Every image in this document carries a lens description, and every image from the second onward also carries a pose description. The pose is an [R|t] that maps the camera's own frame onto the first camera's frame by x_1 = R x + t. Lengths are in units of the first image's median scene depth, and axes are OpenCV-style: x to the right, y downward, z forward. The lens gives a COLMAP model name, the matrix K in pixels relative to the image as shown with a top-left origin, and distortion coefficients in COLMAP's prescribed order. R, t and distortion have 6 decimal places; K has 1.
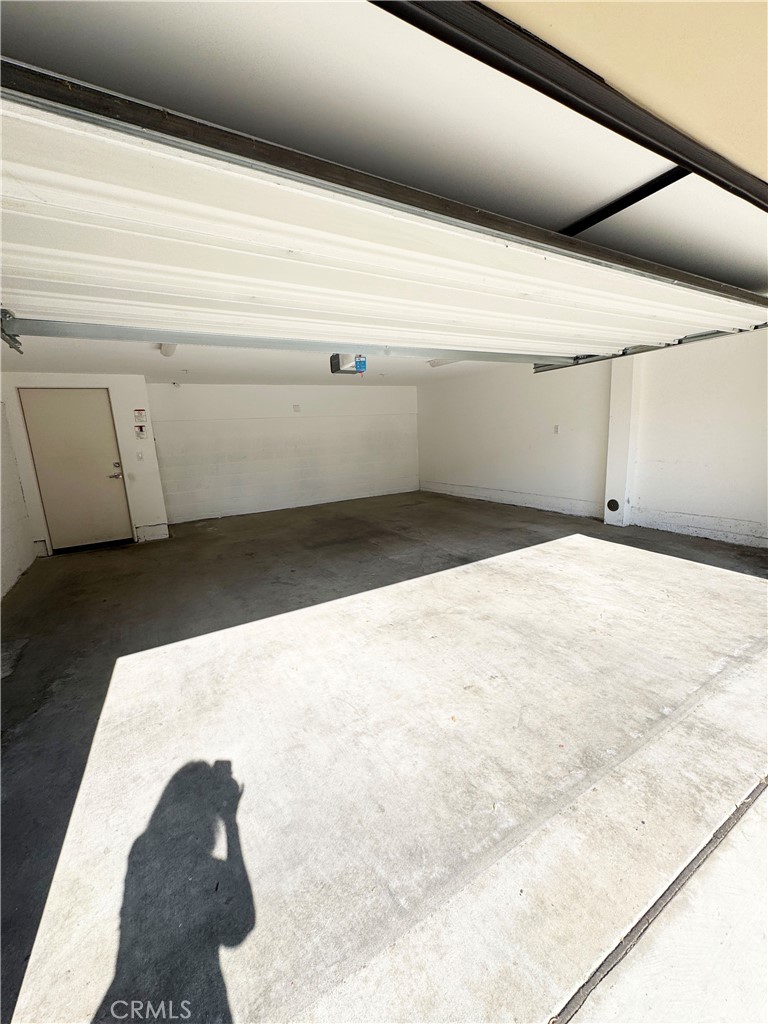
lens RADIAL K [[412.9, 0, 385.1], [0, 412.9, 513.6], [0, 0, 1]] dist [-0.003615, 0.000148]
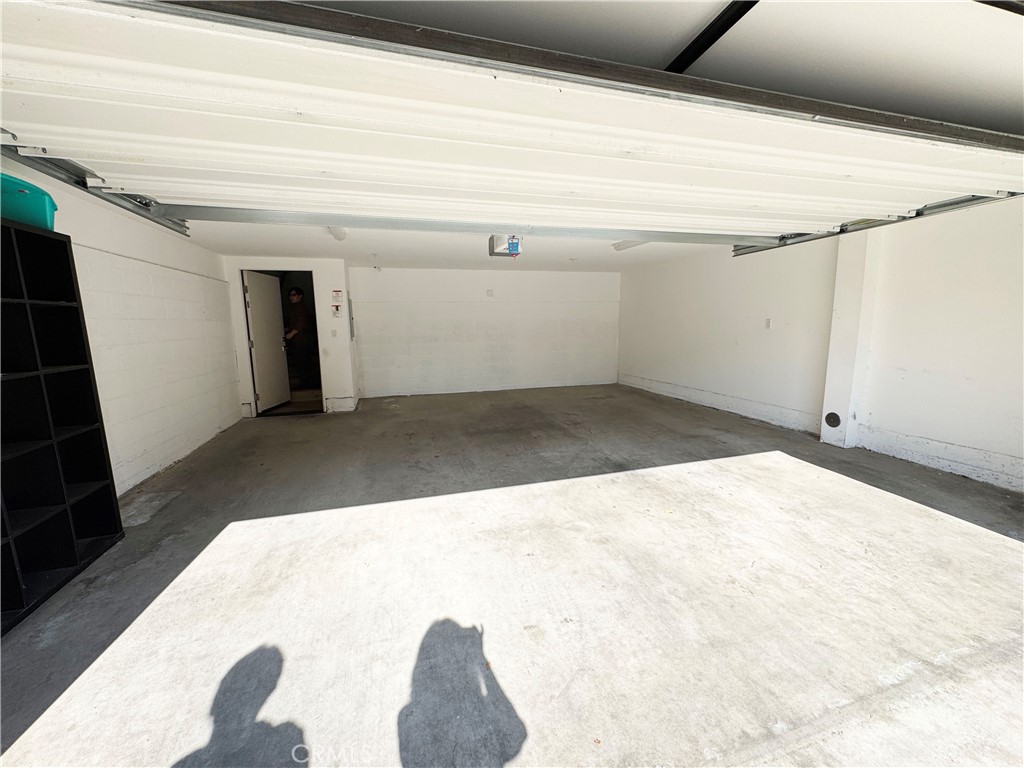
lens RADIAL K [[412.9, 0, 512.7], [0, 412.9, 384.6], [0, 0, 1]] dist [-0.003615, 0.000148]
pose [[0.967205, 0.073878, -0.243015, 0.223775], [-0.082964, 0.996177, -0.027353, -0.023694], [0.240065, 0.046617, 0.969637, 0.116189]]
